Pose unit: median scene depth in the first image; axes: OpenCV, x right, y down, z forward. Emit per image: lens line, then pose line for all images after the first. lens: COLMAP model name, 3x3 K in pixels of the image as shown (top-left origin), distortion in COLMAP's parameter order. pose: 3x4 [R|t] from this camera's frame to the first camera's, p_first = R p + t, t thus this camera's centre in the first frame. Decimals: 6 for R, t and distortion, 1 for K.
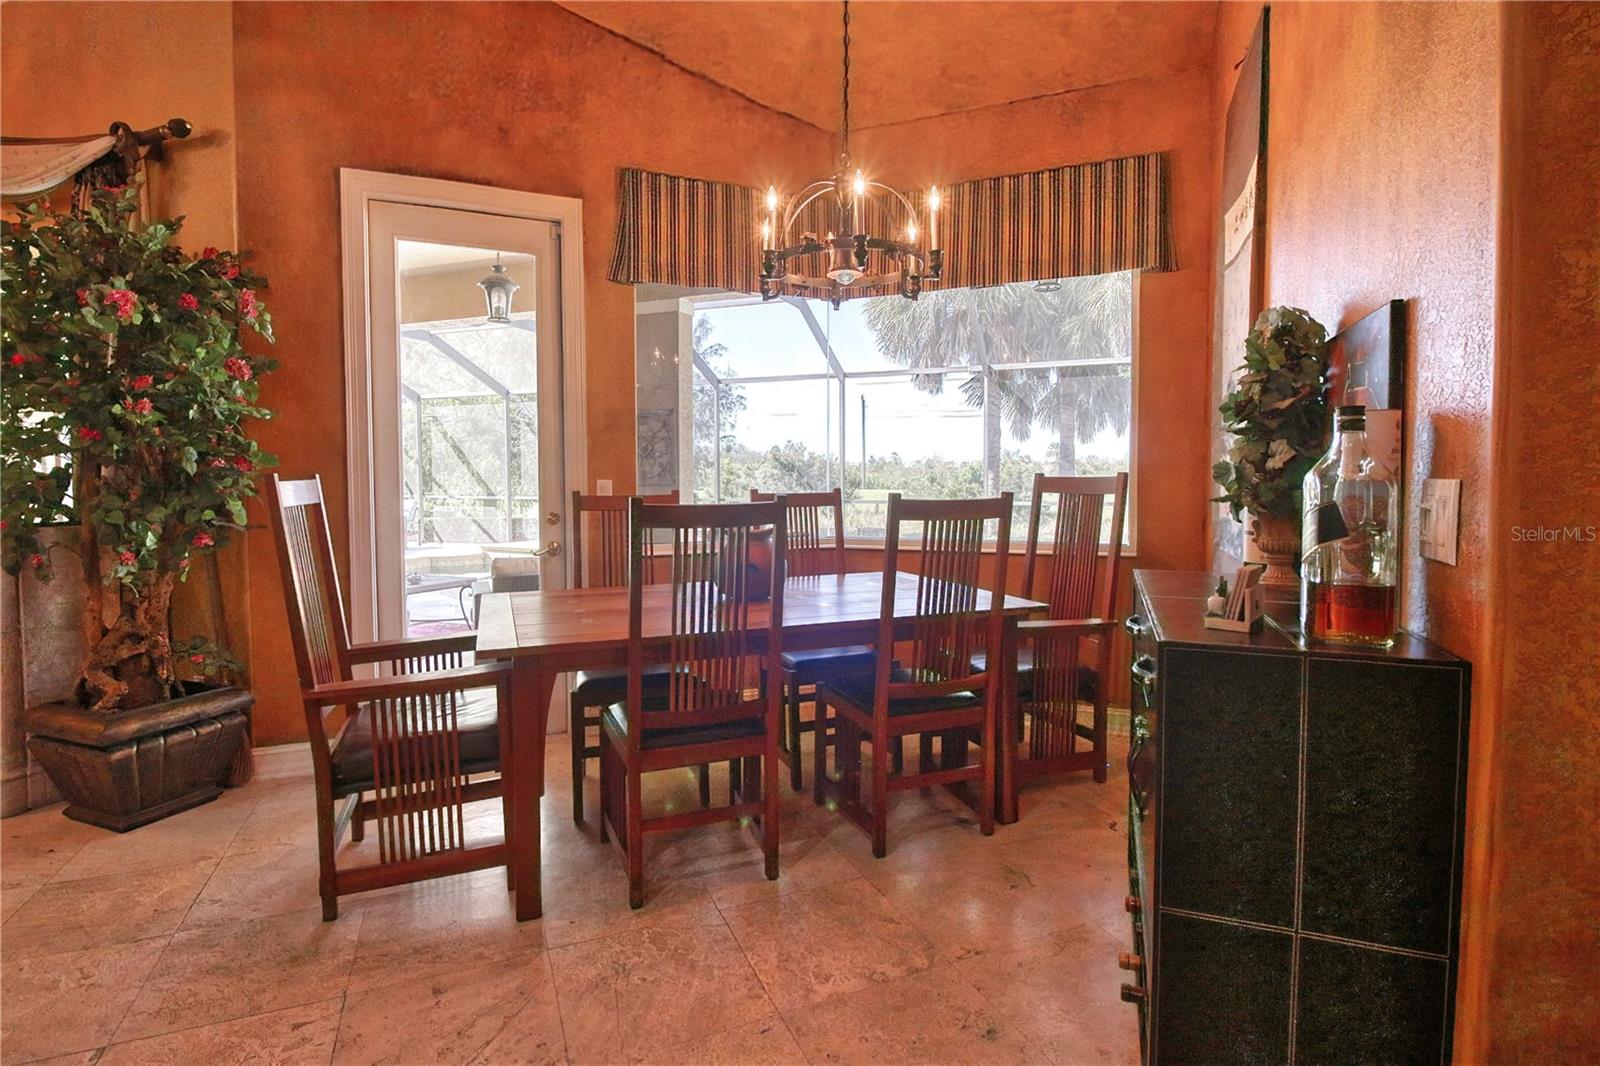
lens RADIAL K [[827.5, 0, 803.1], [0, 827.5, 499.7], [0, 0, 1]] dist [0.017018, -0.023667]
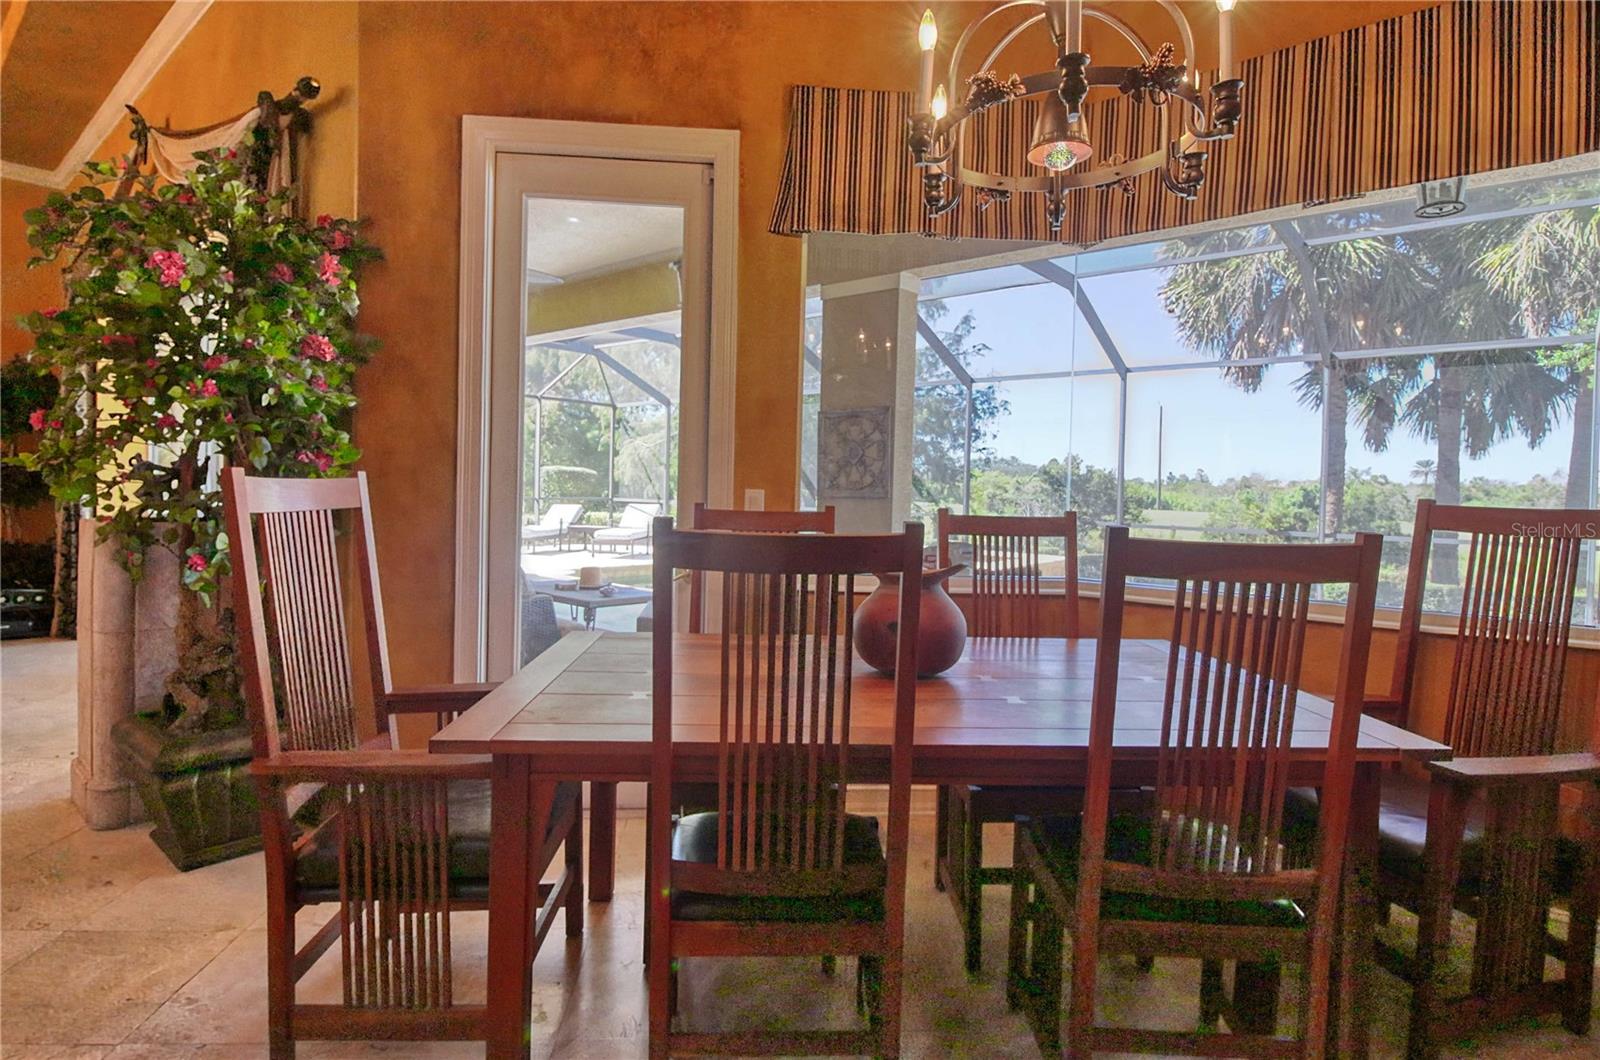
lens RADIAL K [[827.5, 0, 803.1], [0, 827.5, 496.7], [0, 0, 1]] dist [0.017018, -0.023667]
pose [[0.941549, 0.030117, -0.335527, 0.063913], [-0.036570, 0.999247, -0.012929, -0.008353], [0.334885, 0.024443, 0.941942, 0.289186]]
